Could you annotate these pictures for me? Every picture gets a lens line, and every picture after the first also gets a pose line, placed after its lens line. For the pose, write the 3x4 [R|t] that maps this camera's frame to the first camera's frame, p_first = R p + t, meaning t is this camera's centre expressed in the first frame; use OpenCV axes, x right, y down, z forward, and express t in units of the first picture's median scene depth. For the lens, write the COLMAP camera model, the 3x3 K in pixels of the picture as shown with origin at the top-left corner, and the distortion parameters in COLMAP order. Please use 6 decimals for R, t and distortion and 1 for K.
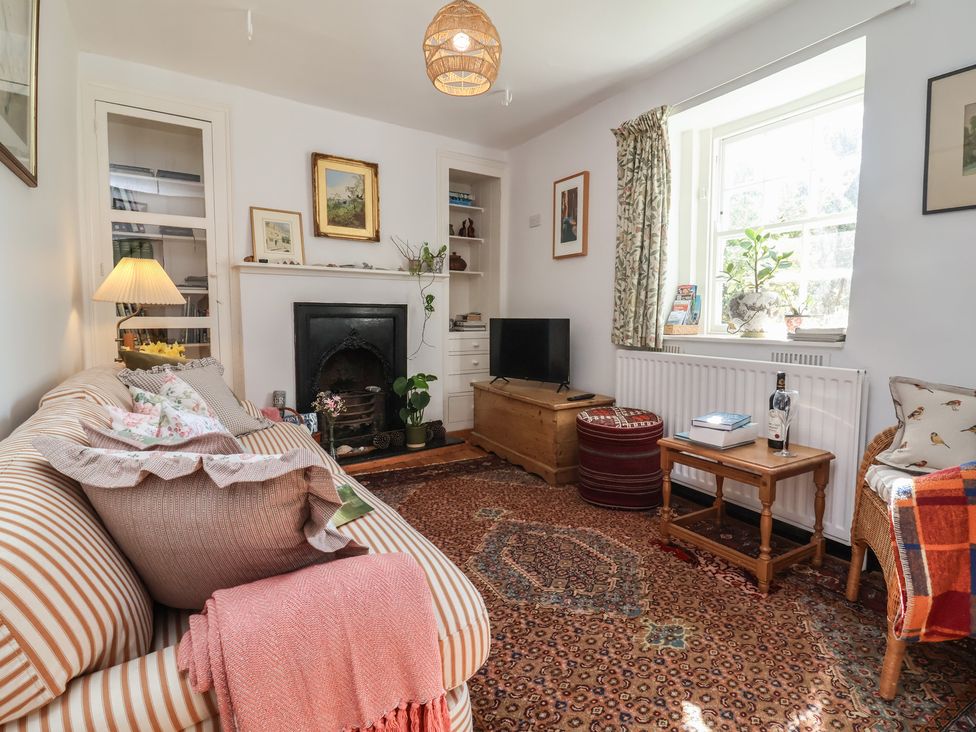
lens RADIAL K [[517.1, 0, 498.7], [0, 517.1, 357.4], [0, 0, 1]] dist [-0.001559, -0.015591]
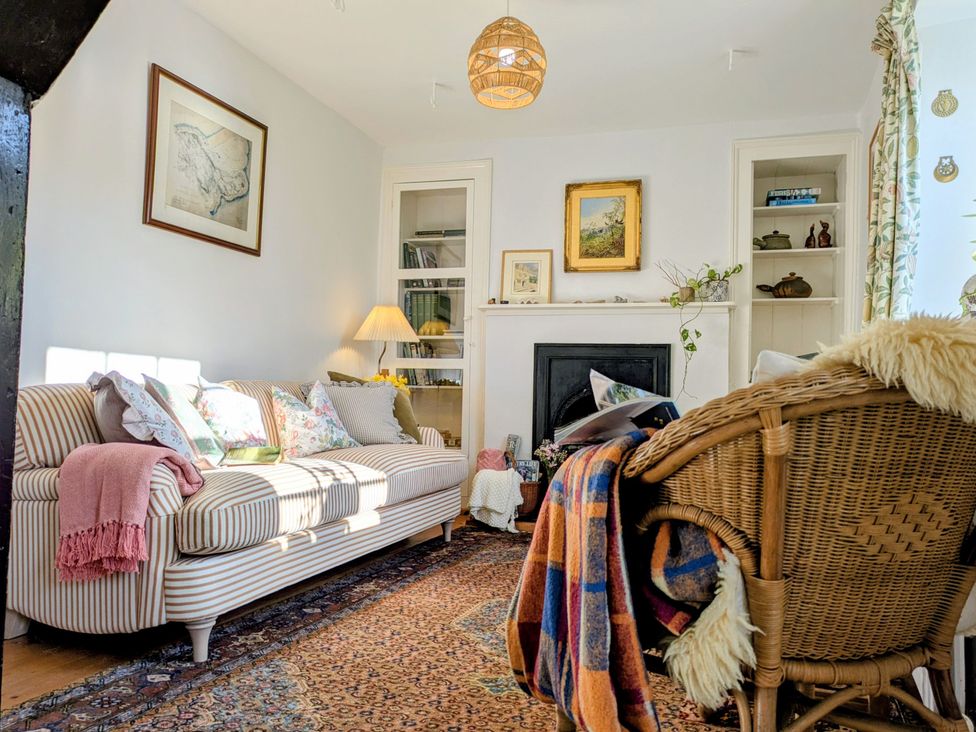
lens RADIAL K [[753.4, 0, 477.9], [0, 753.4, 369.9], [0, 0, 1]] dist [0.038386, -0.005173]
pose [[0.615917, -0.019711, -0.787564, 0.628556], [-0.083397, 0.992439, -0.090059, 0.075235], [0.783384, 0.121149, 0.609616, 0.081377]]
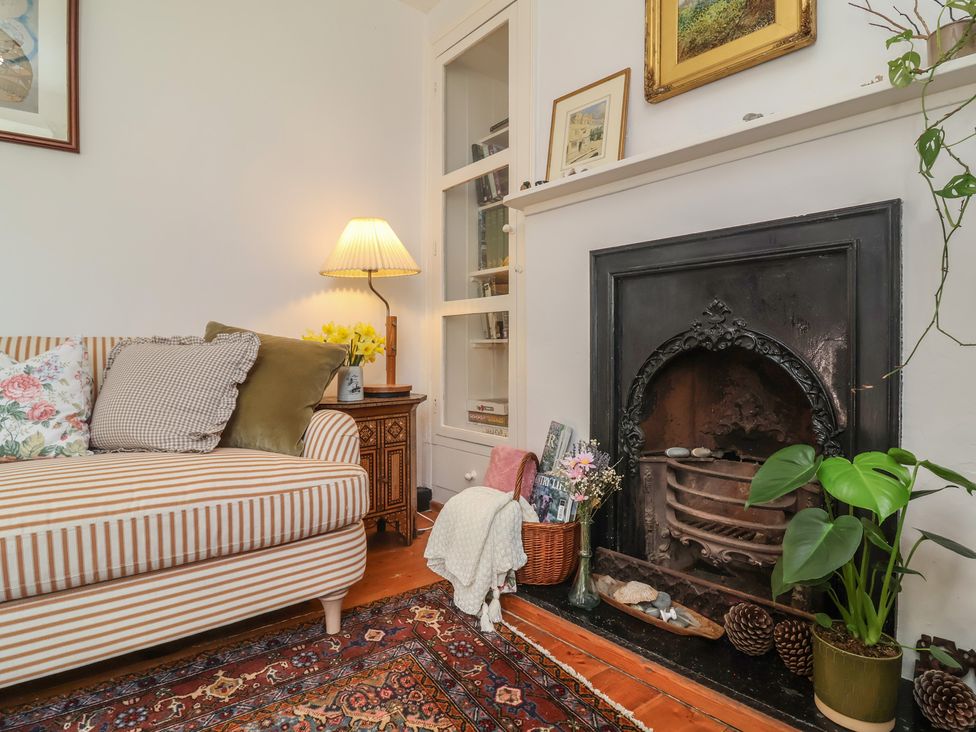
lens RADIAL K [[517.1, 0, 498.7], [0, 517.1, 357.4], [0, 0, 1]] dist [-0.001559, -0.015591]
pose [[0.089335, 0.009867, -0.995953, 0.095766], [-0.082451, 0.996592, 0.002477, 0.001985], [0.992583, 0.081896, 0.089844, 0.874516]]
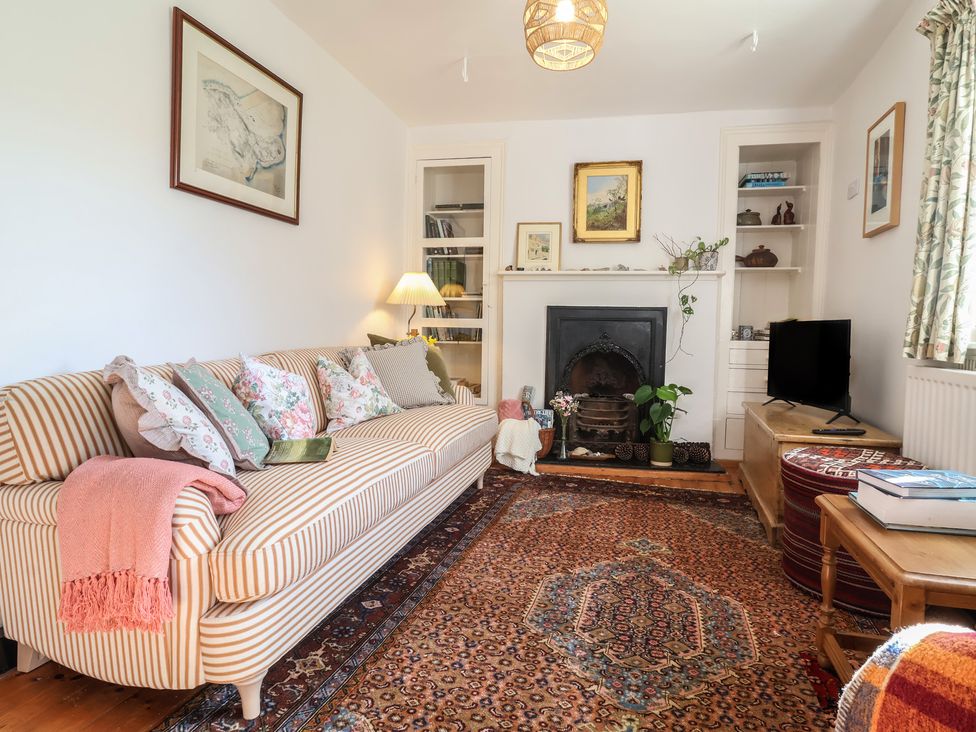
lens RADIAL K [[529.7, 0, 497.9], [0, 529.7, 356.6], [0, 0, 1]] dist [0.000016, -0.012323]
pose [[0.680045, 0.043227, -0.731895, 0.348126], [-0.074270, 0.997187, -0.010113, 0.017889], [0.729399, 0.061236, 0.681343, 0.178774]]
